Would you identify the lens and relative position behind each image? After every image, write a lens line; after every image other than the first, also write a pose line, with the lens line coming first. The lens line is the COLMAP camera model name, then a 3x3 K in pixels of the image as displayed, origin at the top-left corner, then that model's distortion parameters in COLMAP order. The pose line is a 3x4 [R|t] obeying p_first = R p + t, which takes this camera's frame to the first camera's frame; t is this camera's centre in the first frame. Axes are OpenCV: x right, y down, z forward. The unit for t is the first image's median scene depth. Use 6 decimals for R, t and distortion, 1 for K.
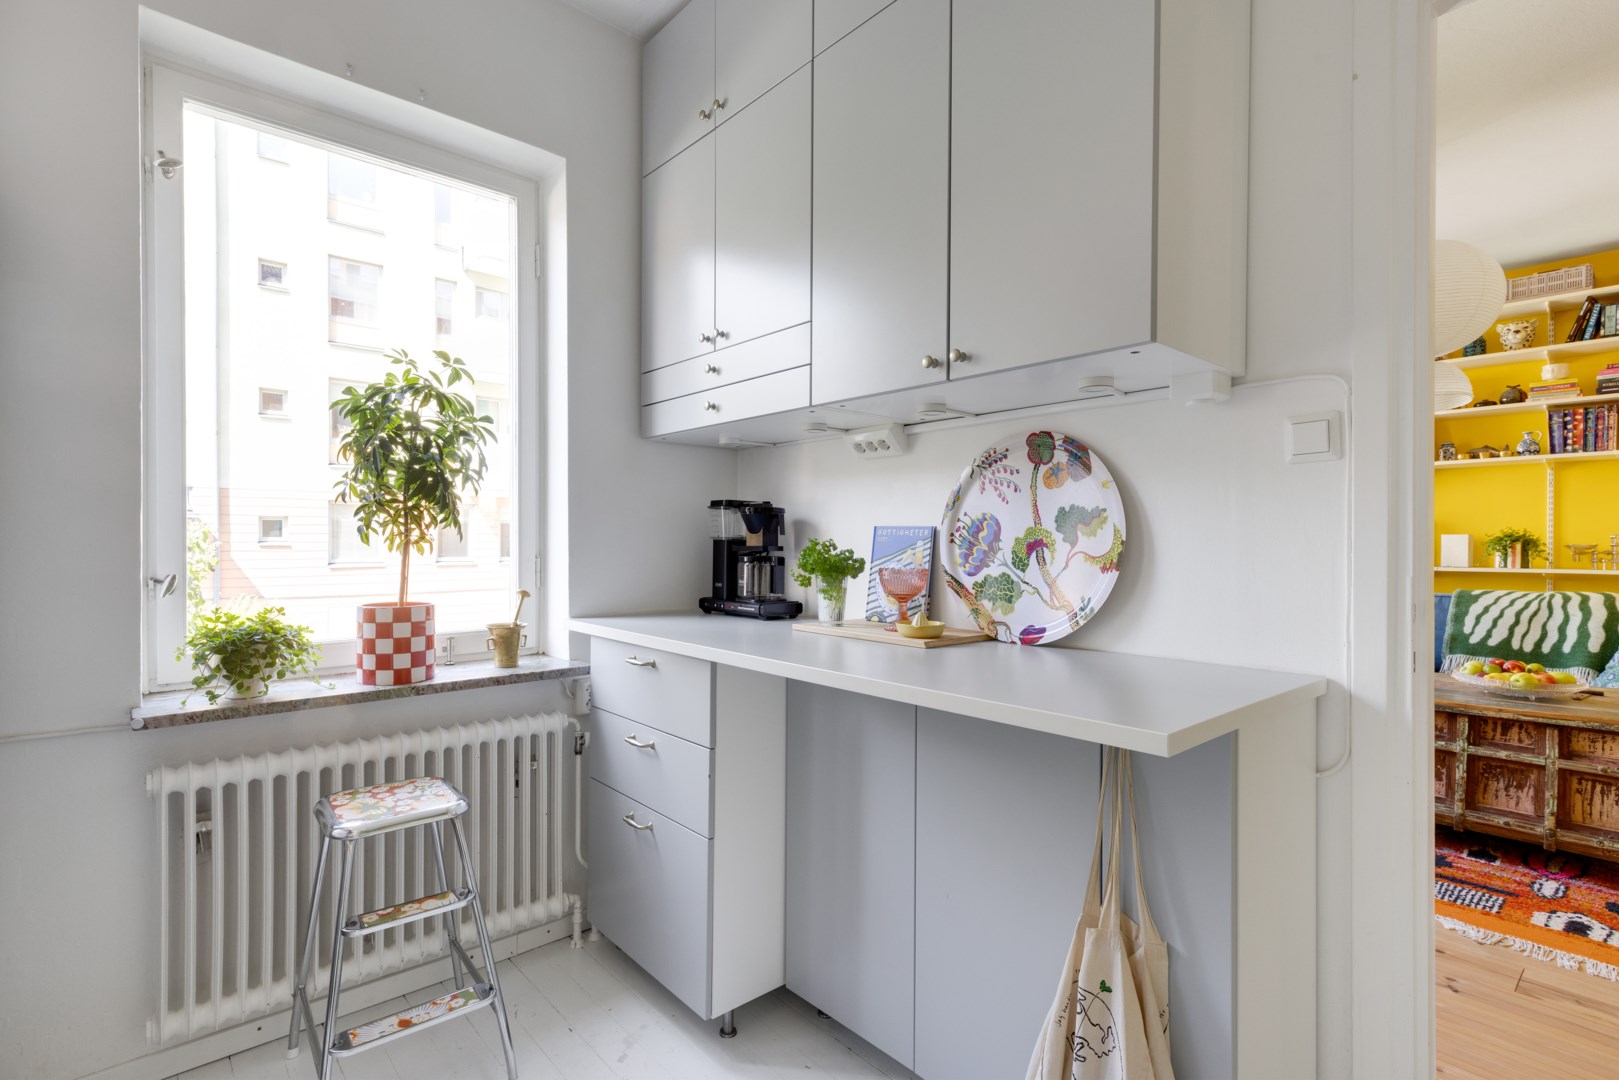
lens RADIAL K [[763.0, 0, 813.2], [0, 763.0, 541.9], [0, 0, 1]] dist [0.006032, 0.000612]
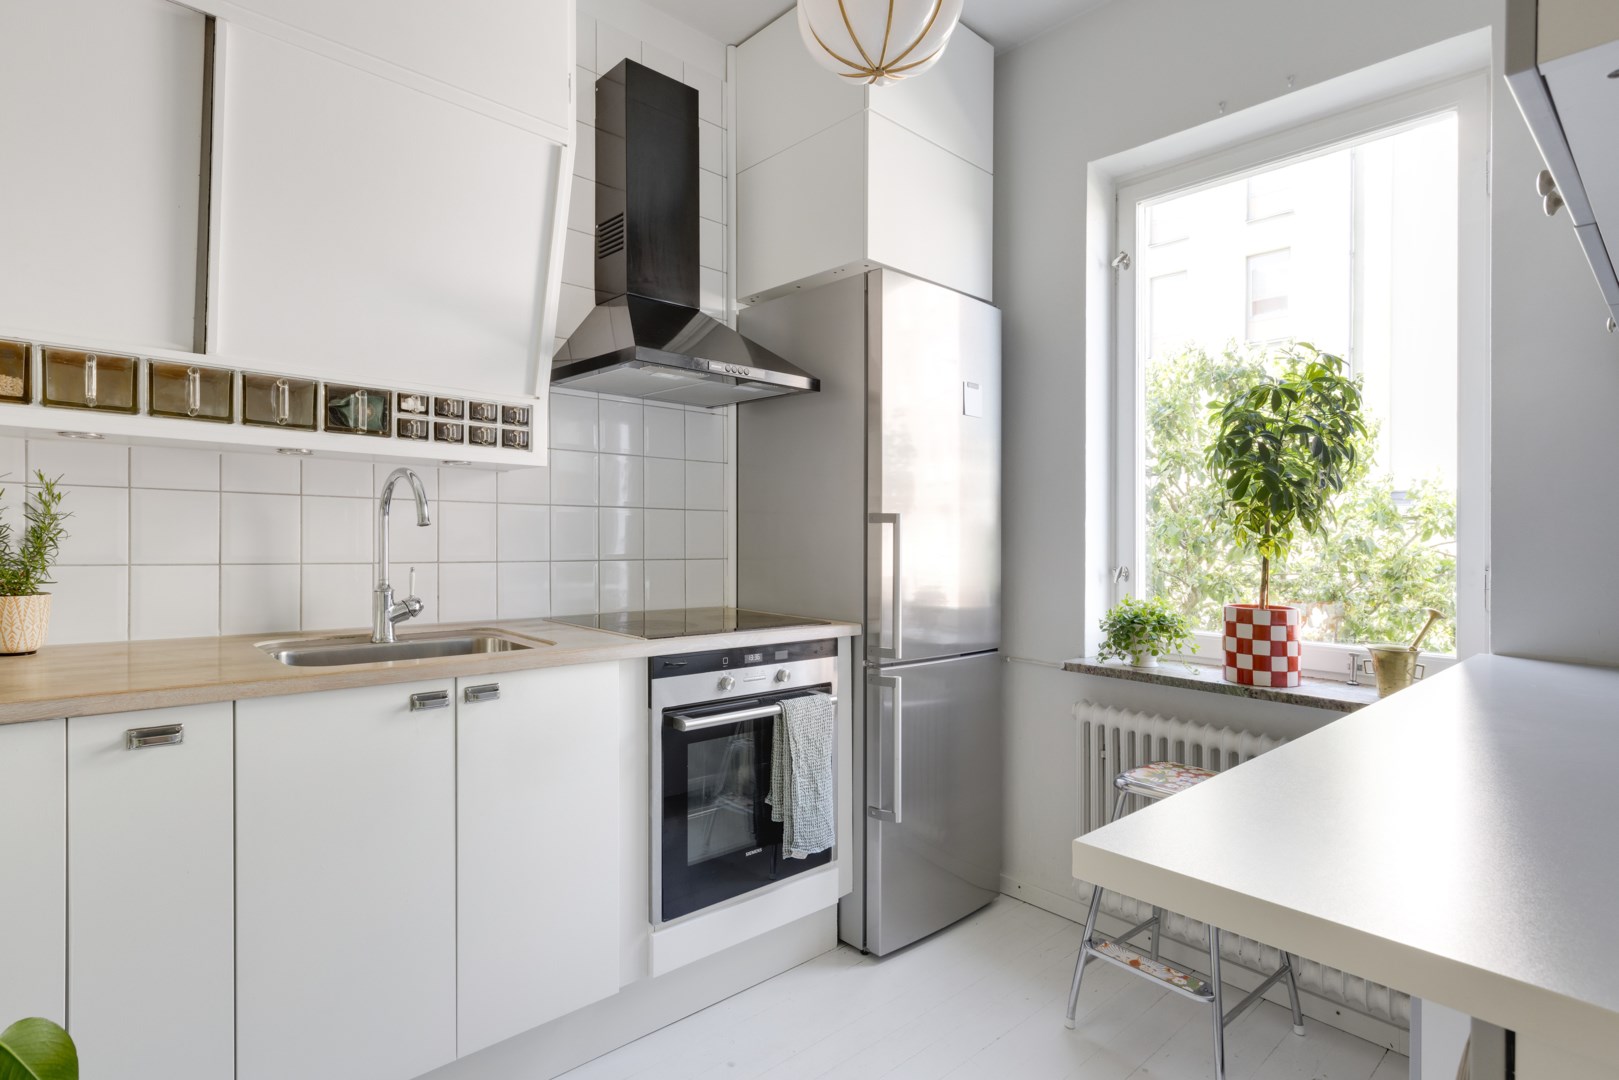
lens RADIAL K [[821.1, 0, 743.3], [0, 821.1, 549.7], [0, 0, 1]] dist [0.004464, 0.000666]
pose [[-0.040542, 0.022787, -0.998918, 0.634591], [-0.016056, 0.999596, 0.023454, -0.008960], [0.999049, 0.016990, -0.040160, 0.405931]]
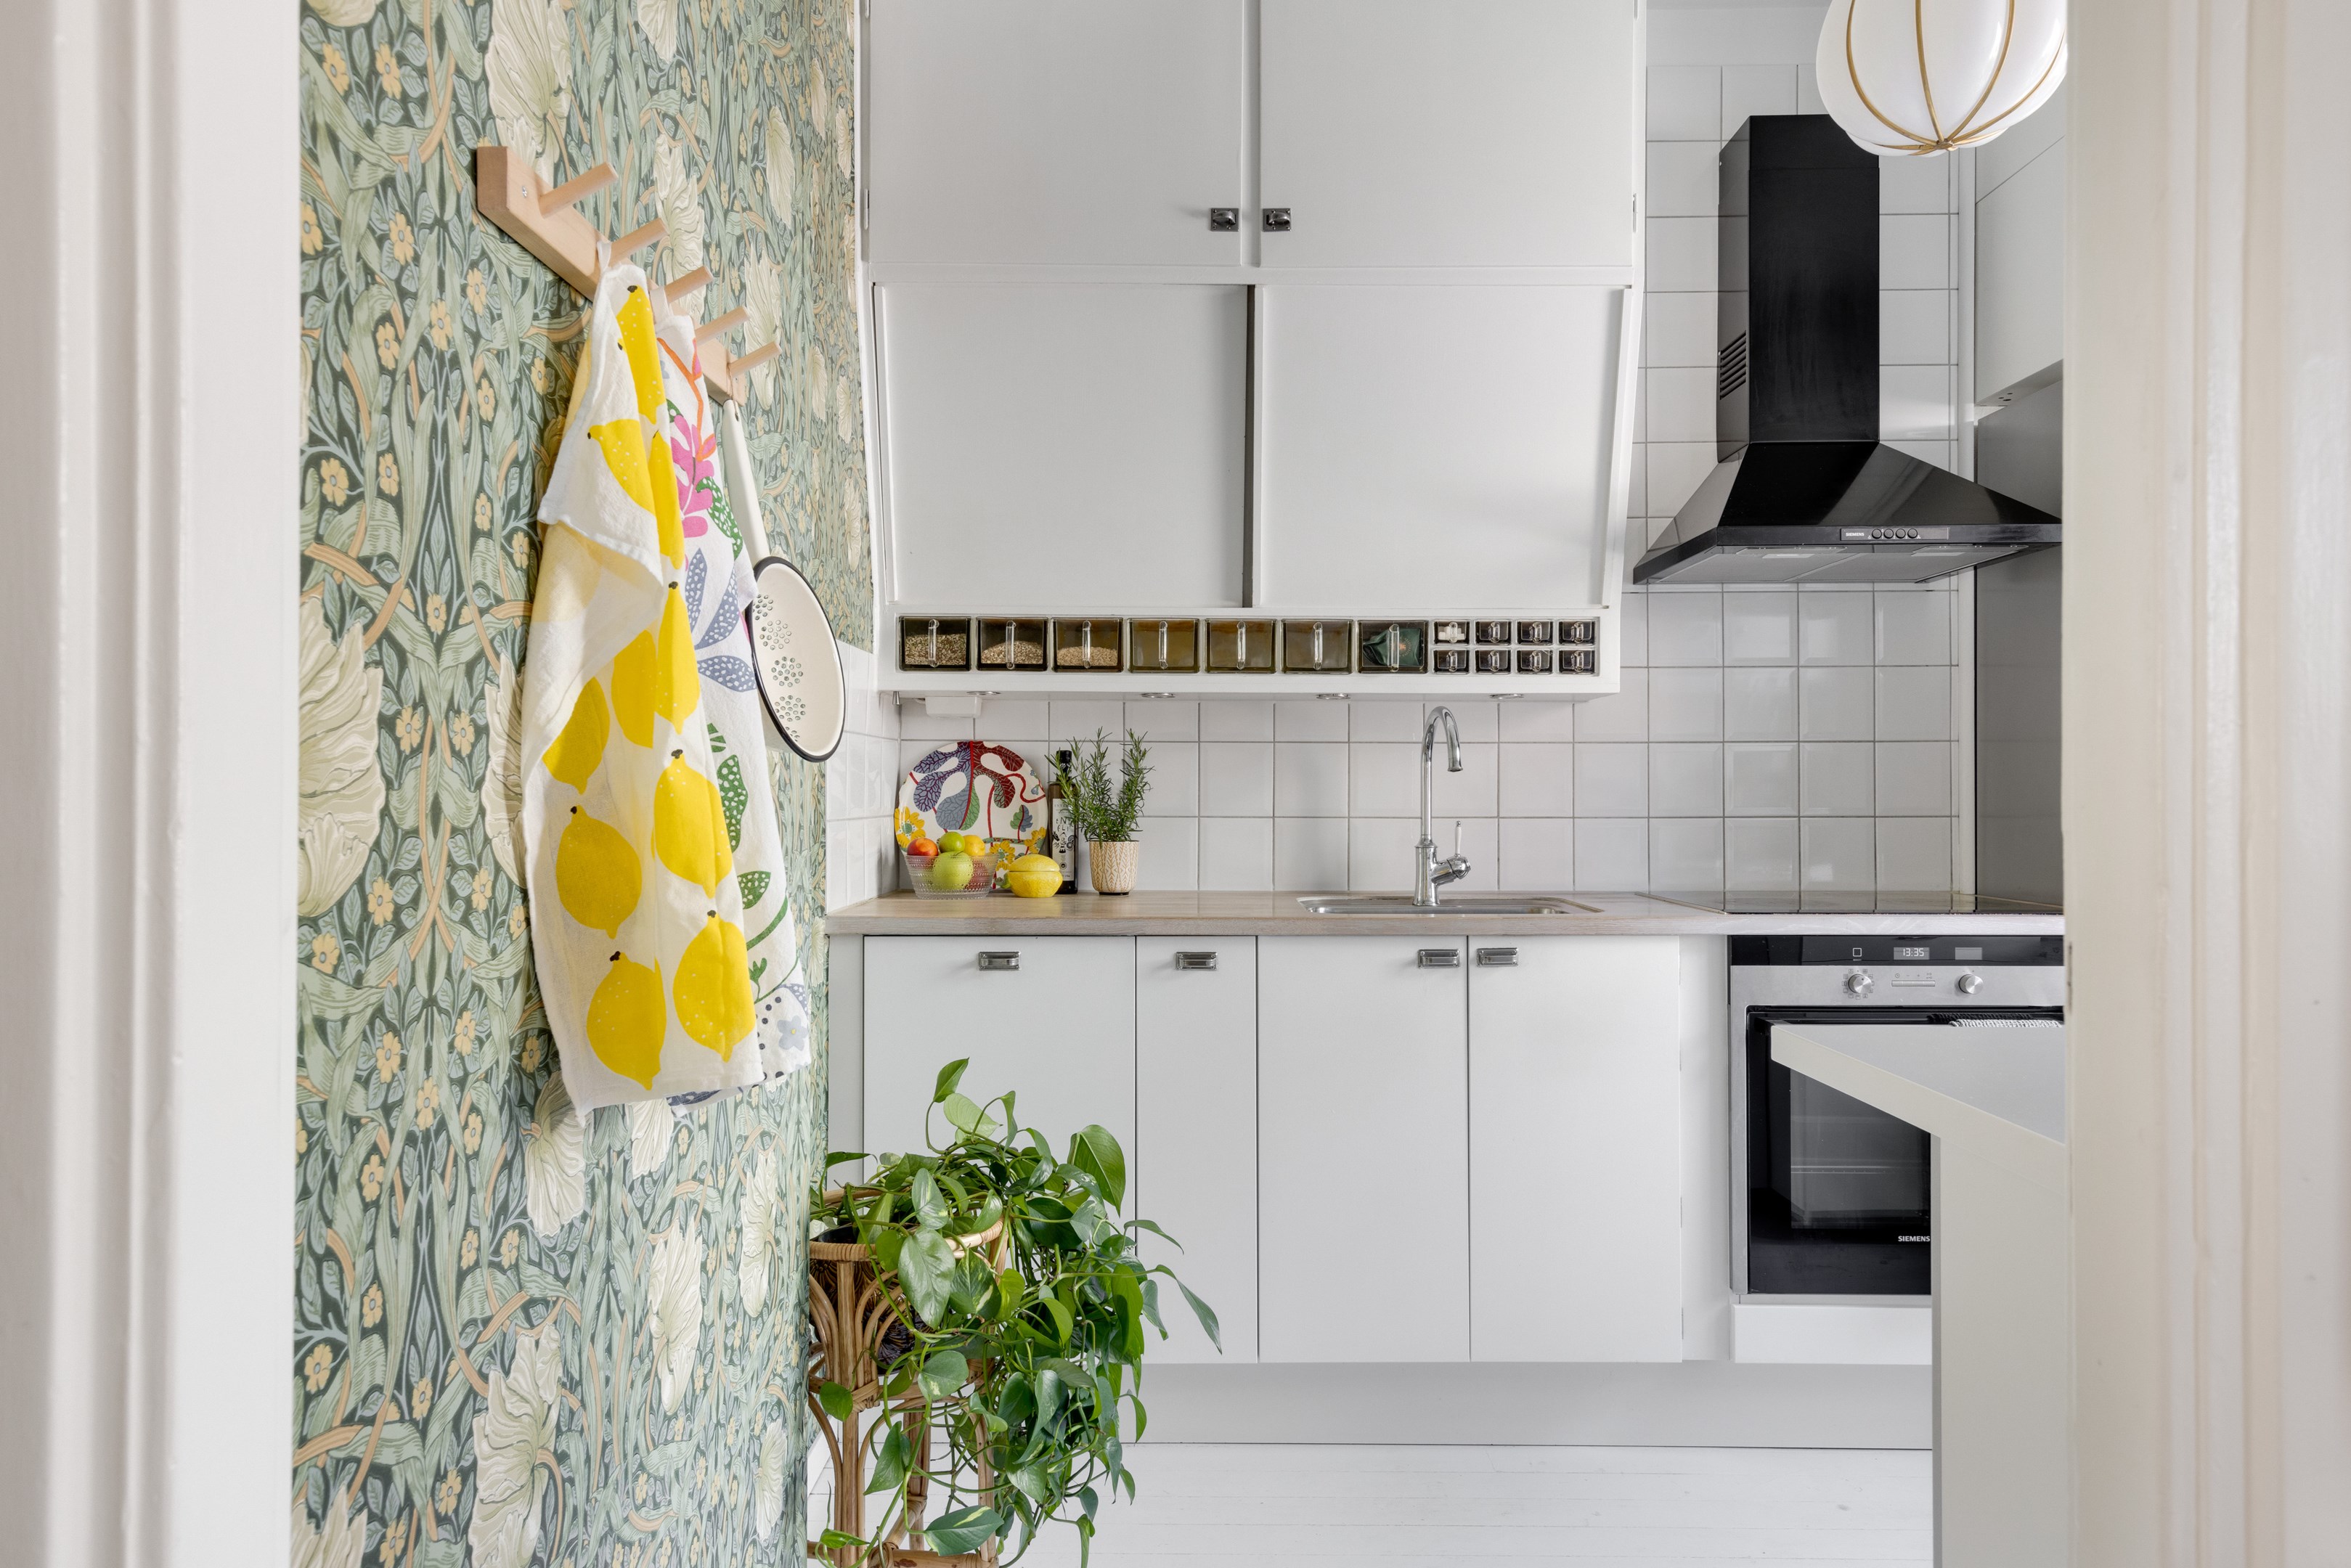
lens RADIAL K [[1485.8, 0, 1179.3], [0, 1485.8, 794.4], [0, 0, 1]] dist [0.027903, 0.001434]
pose [[-0.689969, 0.001201, -0.723838, 0.722964], [0.003032, 0.999995, -0.001231, -0.002618], [0.723833, -0.003044, -0.689969, 0.513939]]
